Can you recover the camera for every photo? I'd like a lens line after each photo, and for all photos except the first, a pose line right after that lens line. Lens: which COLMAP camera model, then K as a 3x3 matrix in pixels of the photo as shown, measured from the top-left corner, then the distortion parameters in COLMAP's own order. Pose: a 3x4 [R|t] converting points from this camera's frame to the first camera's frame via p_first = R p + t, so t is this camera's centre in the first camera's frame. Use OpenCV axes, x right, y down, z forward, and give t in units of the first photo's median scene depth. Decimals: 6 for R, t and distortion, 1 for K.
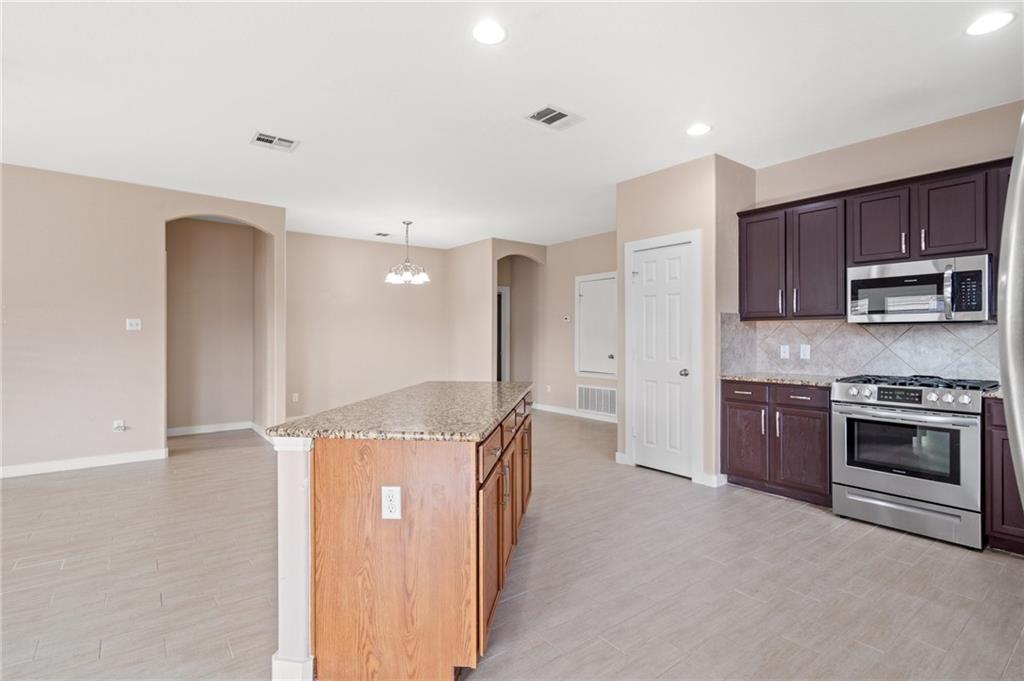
lens RADIAL K [[490.2, 0, 516.1], [0, 490.2, 336.1], [0, 0, 1]] dist [-0.002762, 0.002037]
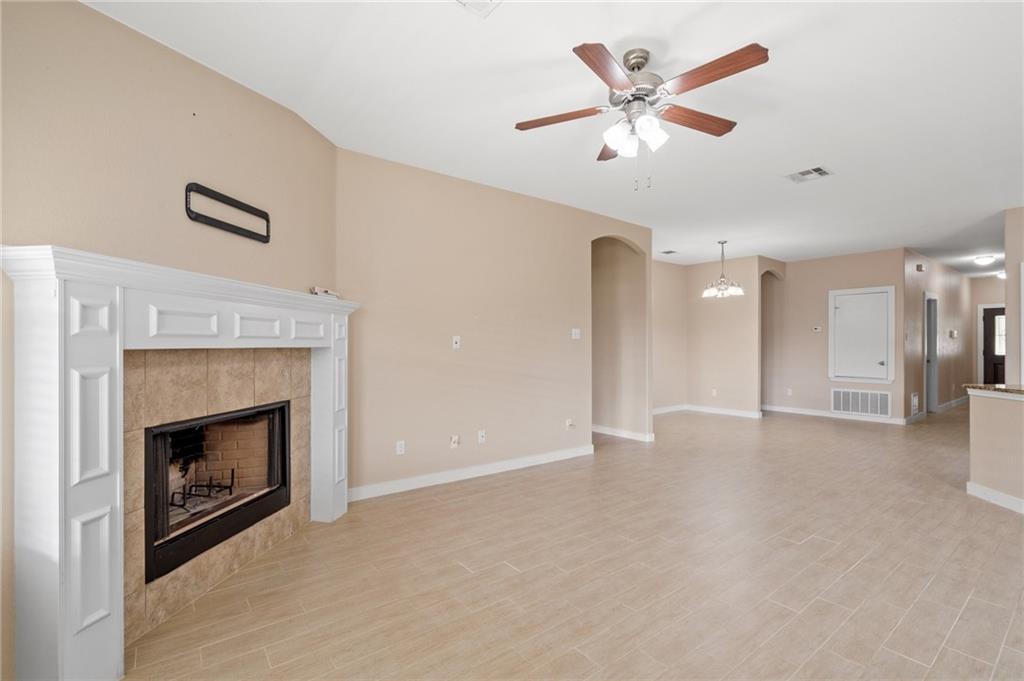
lens RADIAL K [[466.2, 0, 513.0], [0, 466.2, 343.2], [0, 0, 1]] dist [-0.009493, 0.003023]
pose [[0.999982, 0.002873, -0.005281, -1.240631], [-0.002872, 0.999996, 0.000181, -0.003167], [0.005281, -0.000166, 0.999986, -0.089855]]
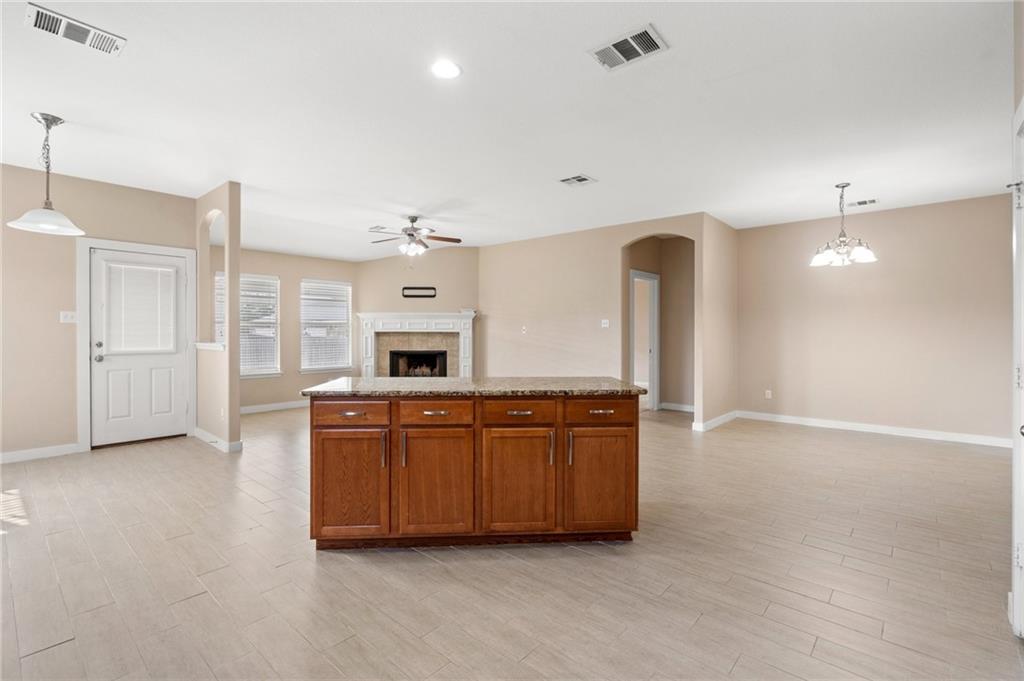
lens RADIAL K [[466.2, 0, 519.6], [0, 466.2, 334.5], [0, 0, 1]] dist [-0.009493, 0.003023]
pose [[0.191995, 0.006648, -0.981373, 0.721288], [-0.003373, 0.999976, 0.006114, 0.001726], [0.981390, 0.002136, 0.192013, 0.650530]]
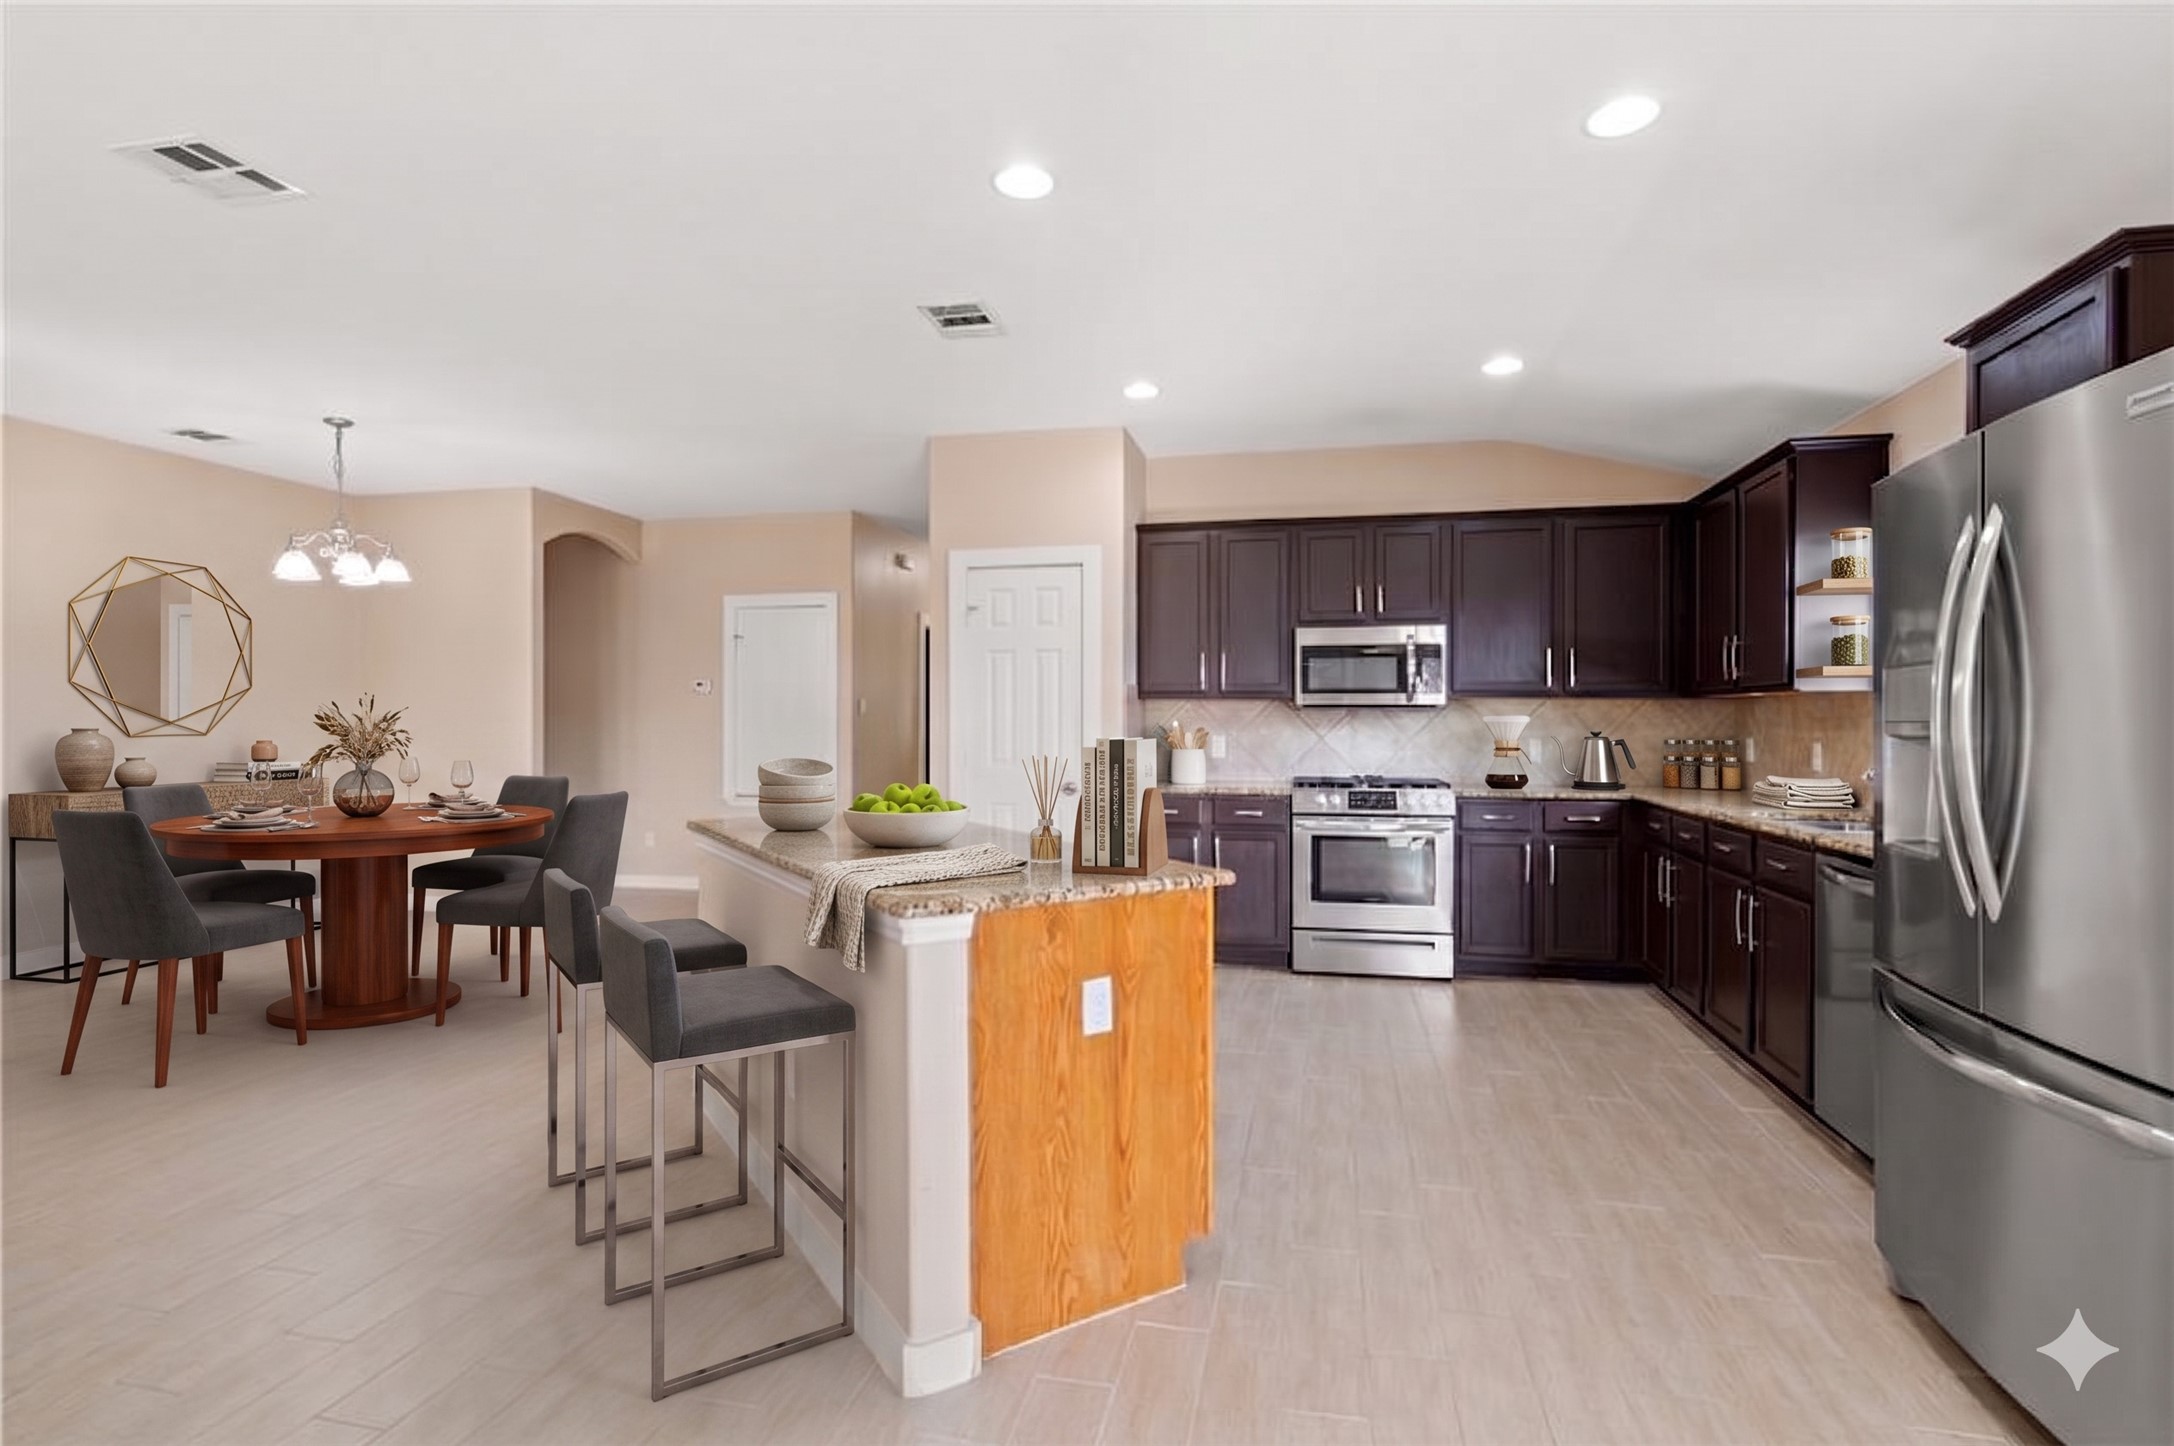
lens RADIAL K [[1040.8, 0, 1097.6], [0, 1040.8, 729.1], [0, 0, 1]] dist [0.000305, -0.000157]
pose [[0.769501, -0.002931, 0.638639, -0.512972], [-0.001325, 0.999980, 0.006185, -0.000898], [-0.638644, -0.005606, 0.769482, 0.016624]]
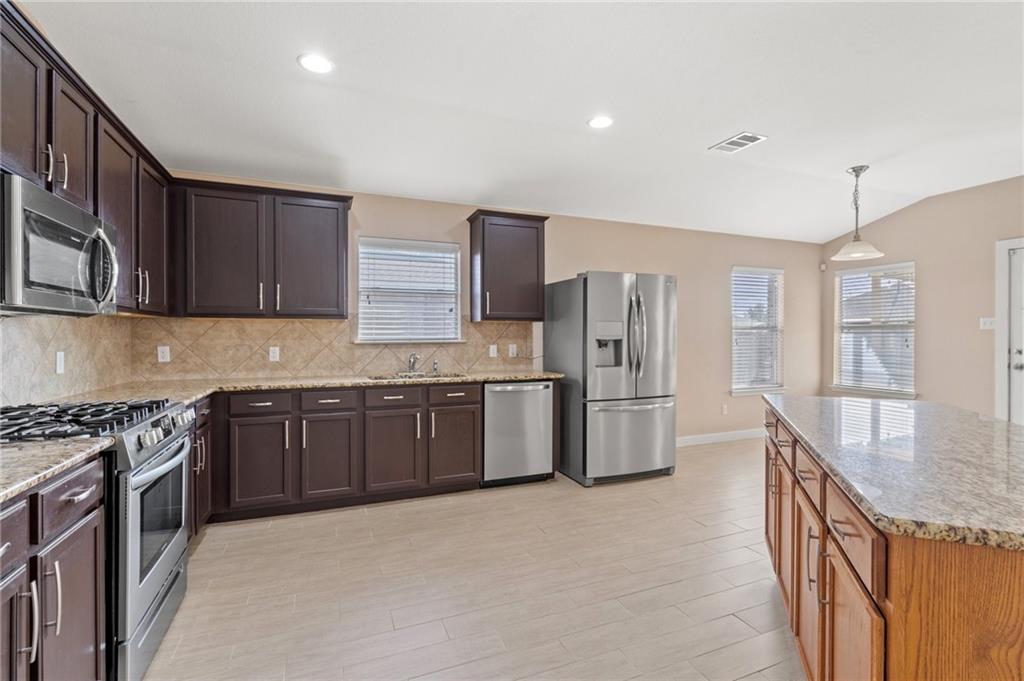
lens RADIAL K [[466.2, 0, 514.2], [0, 466.2, 340.8], [0, 0, 1]] dist [-0.009493, 0.003023]
pose [[-0.965452, -0.000367, 0.260579, 0.155019], [0.001670, 0.999970, 0.007595, 0.001933], [-0.260574, 0.007768, -0.965423, 1.270823]]
